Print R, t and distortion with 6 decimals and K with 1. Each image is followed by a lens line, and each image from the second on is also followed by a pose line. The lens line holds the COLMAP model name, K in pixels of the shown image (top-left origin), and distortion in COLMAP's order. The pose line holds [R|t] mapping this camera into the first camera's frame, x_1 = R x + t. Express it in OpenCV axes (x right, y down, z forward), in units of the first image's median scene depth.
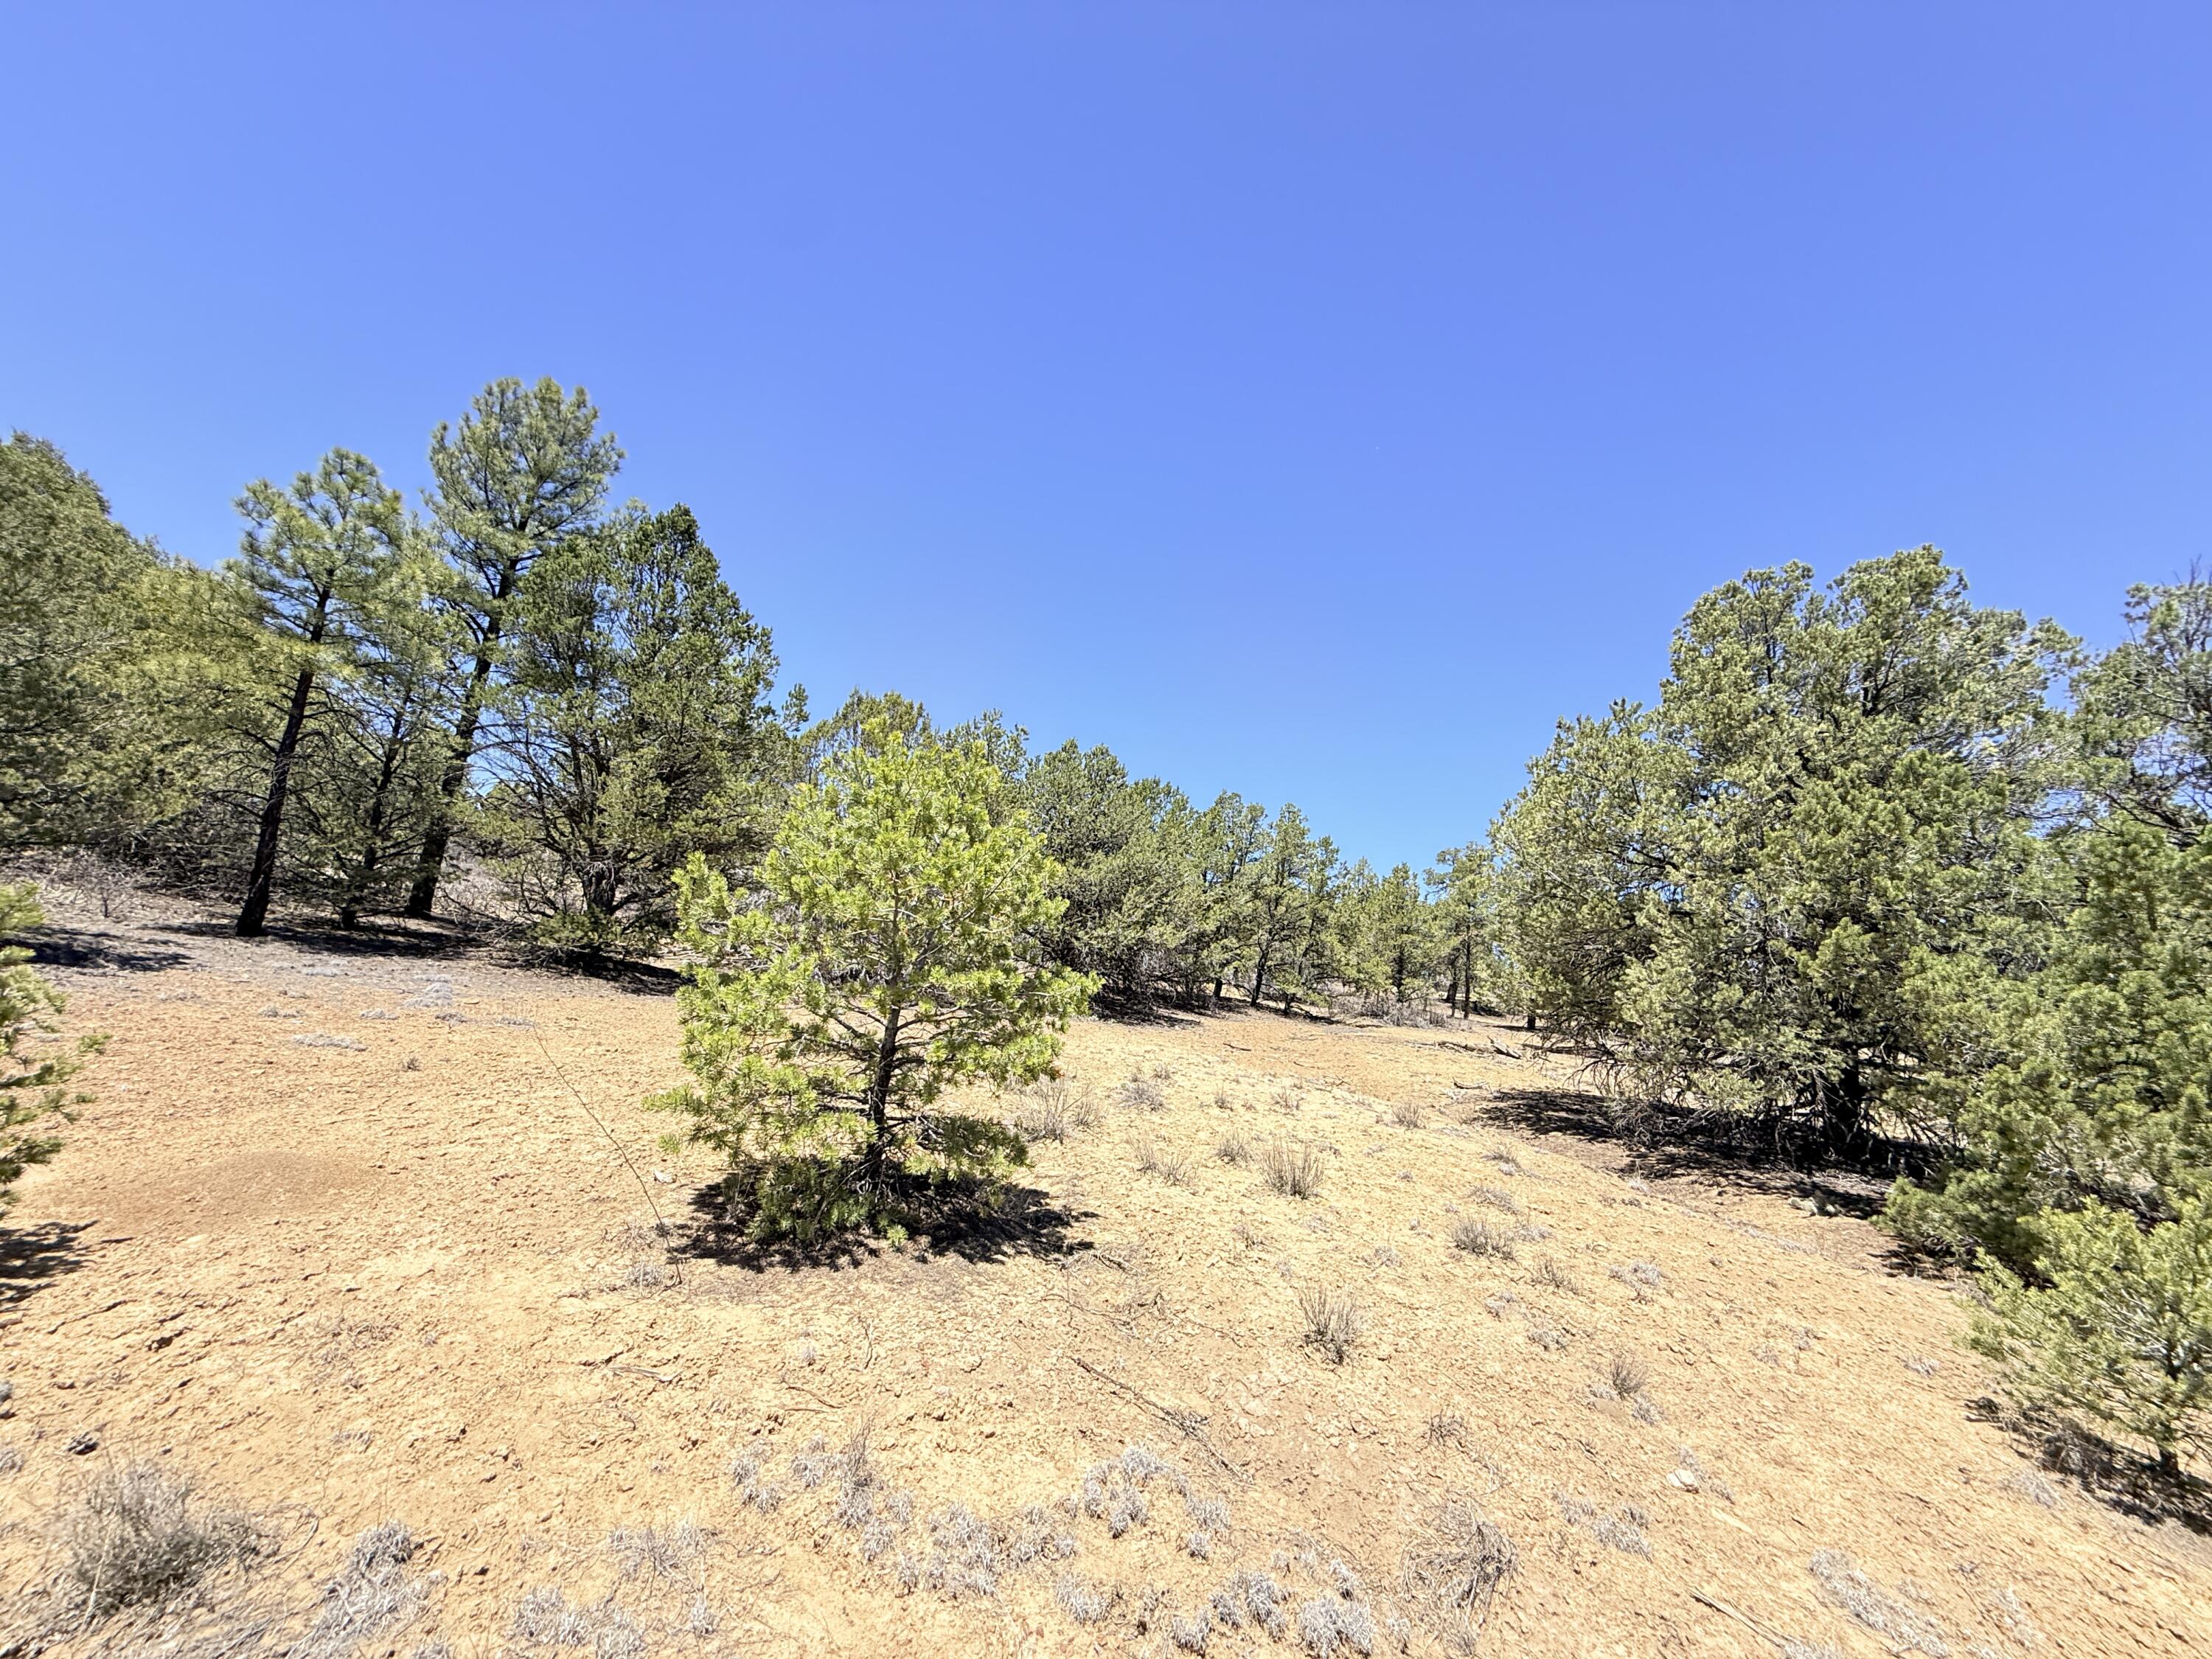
lens RADIAL K [[886.3, 0, 1107.9], [0, 886.3, 822.6], [0, 0, 1]] dist [-0.002127, 0.000962]
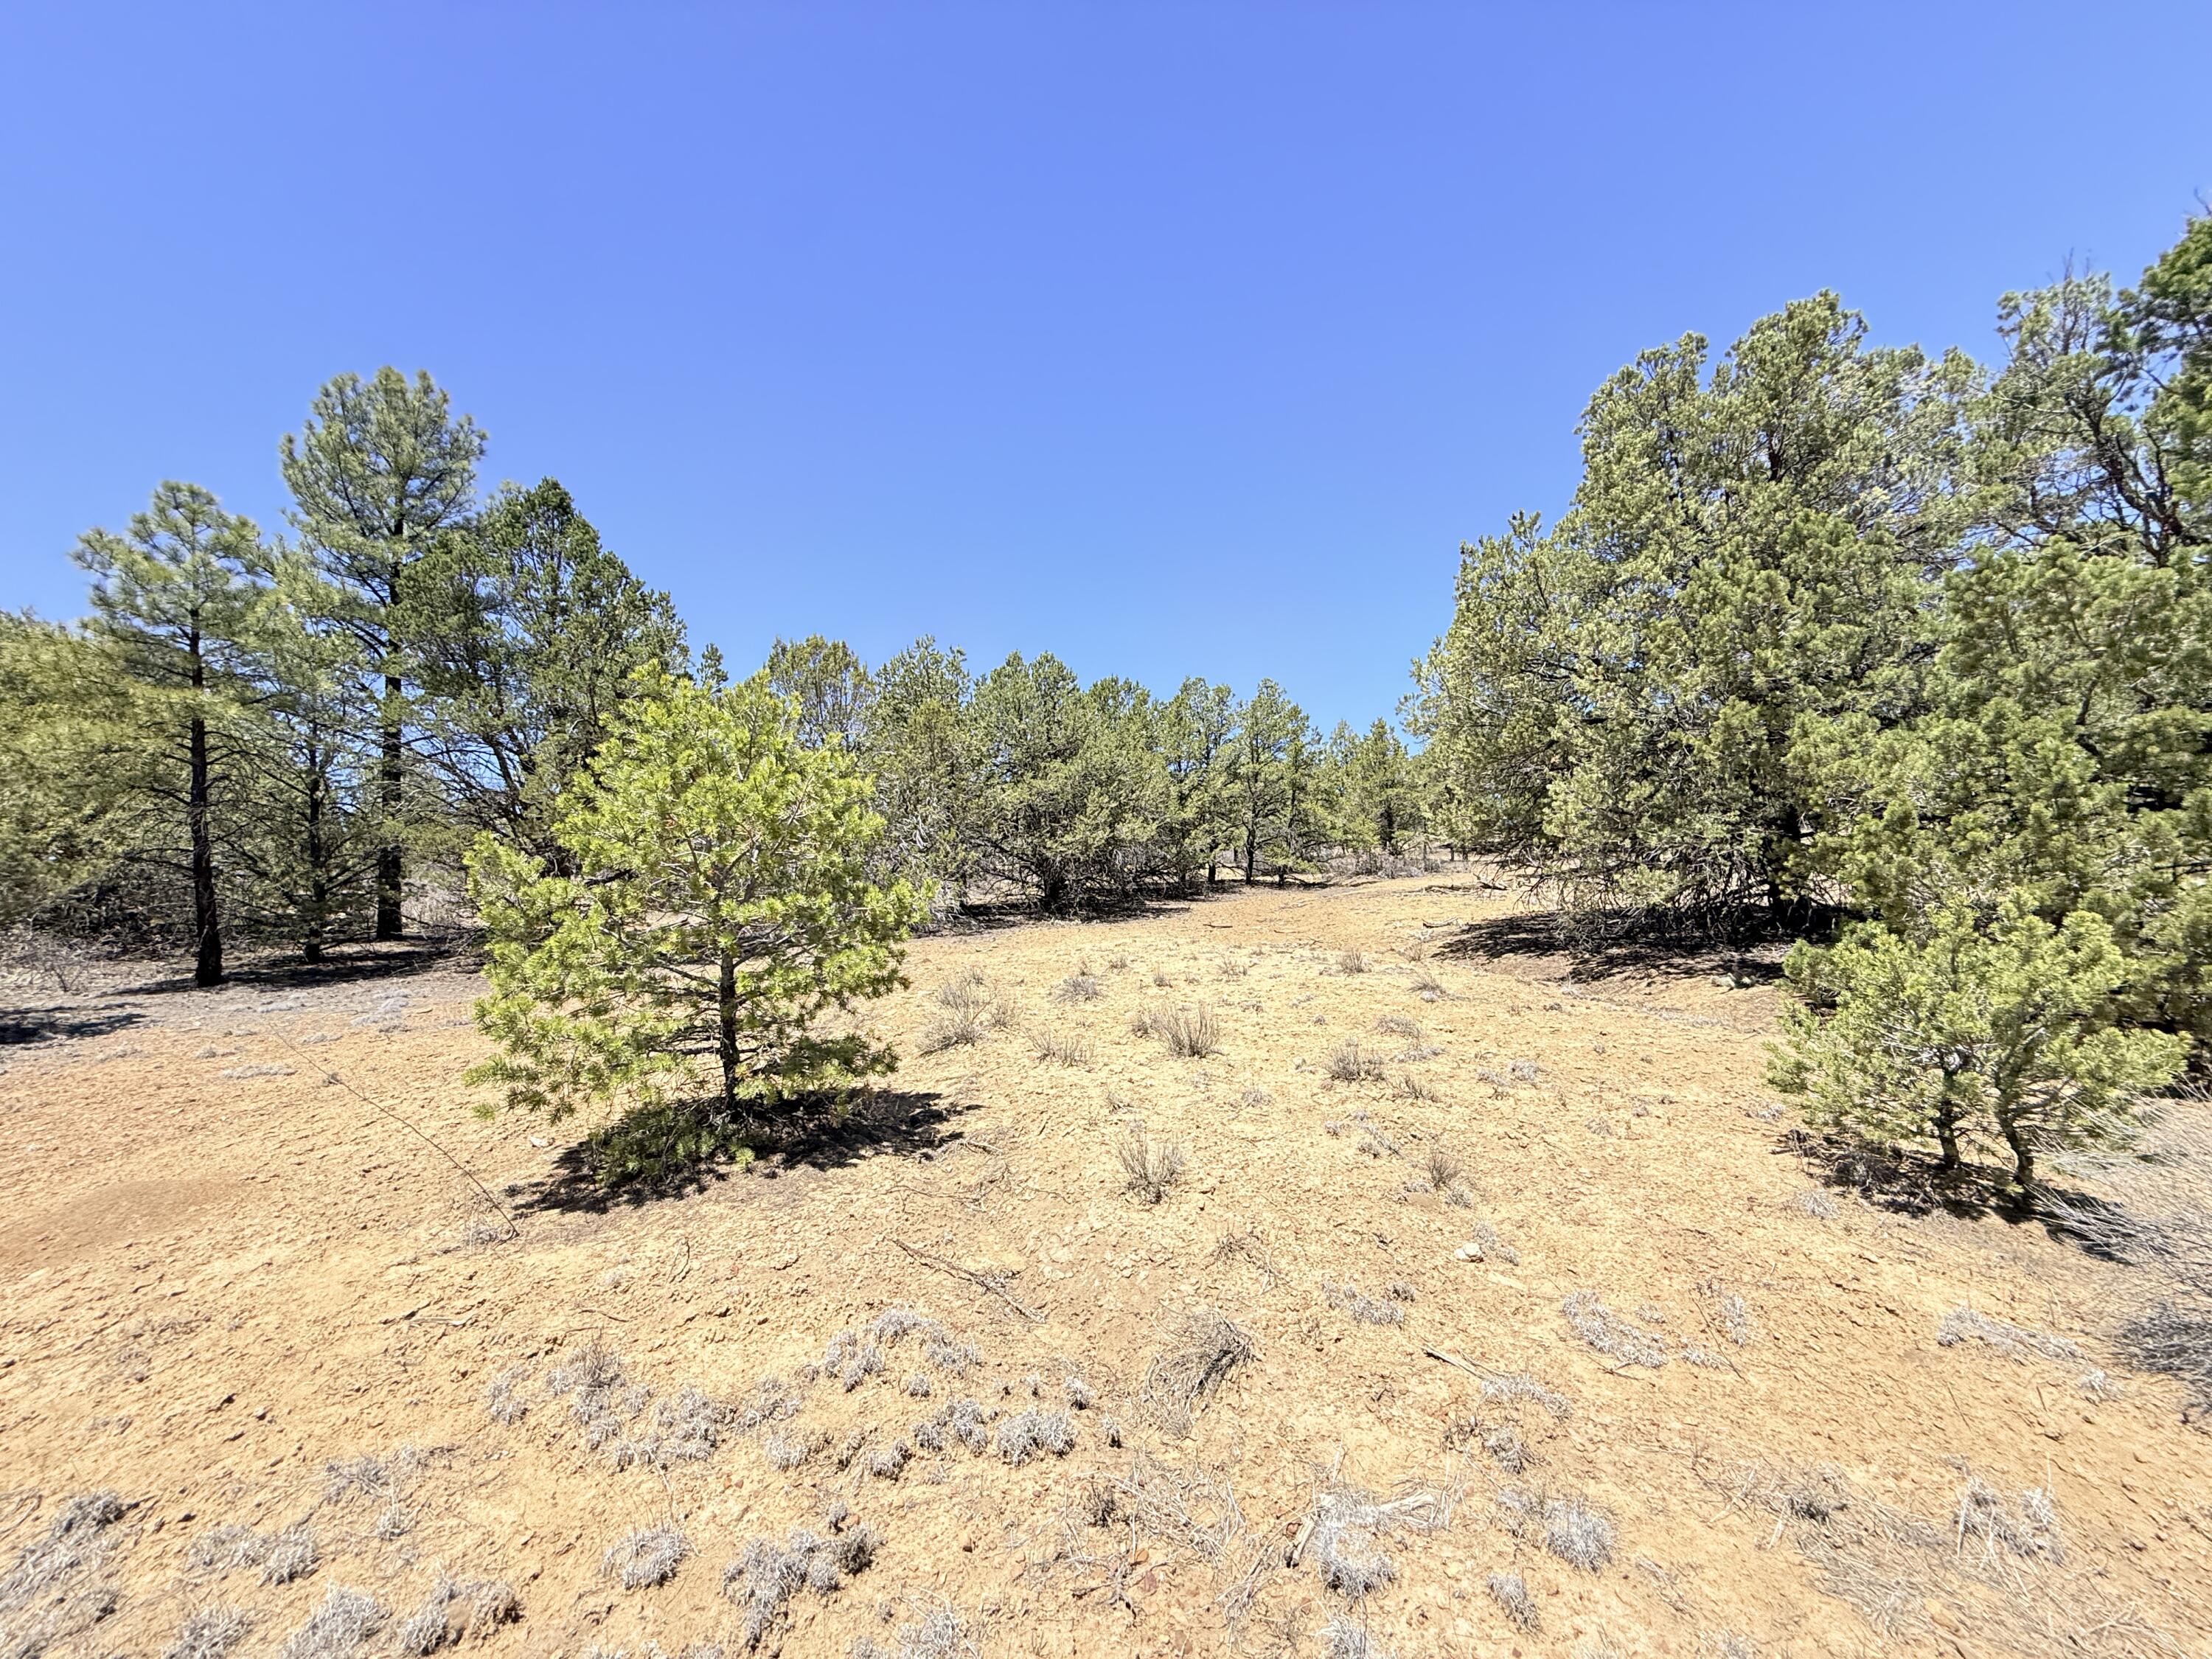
lens RADIAL K [[886.3, 0, 1106.6], [0, 886.3, 823.1], [0, 0, 1]] dist [-0.002127, 0.000962]
pose [[0.985141, -0.171325, -0.012036, 0.118058], [0.171638, 0.979604, 0.104480, 0.020757], [-0.006109, -0.104993, 0.994454, 0.002320]]
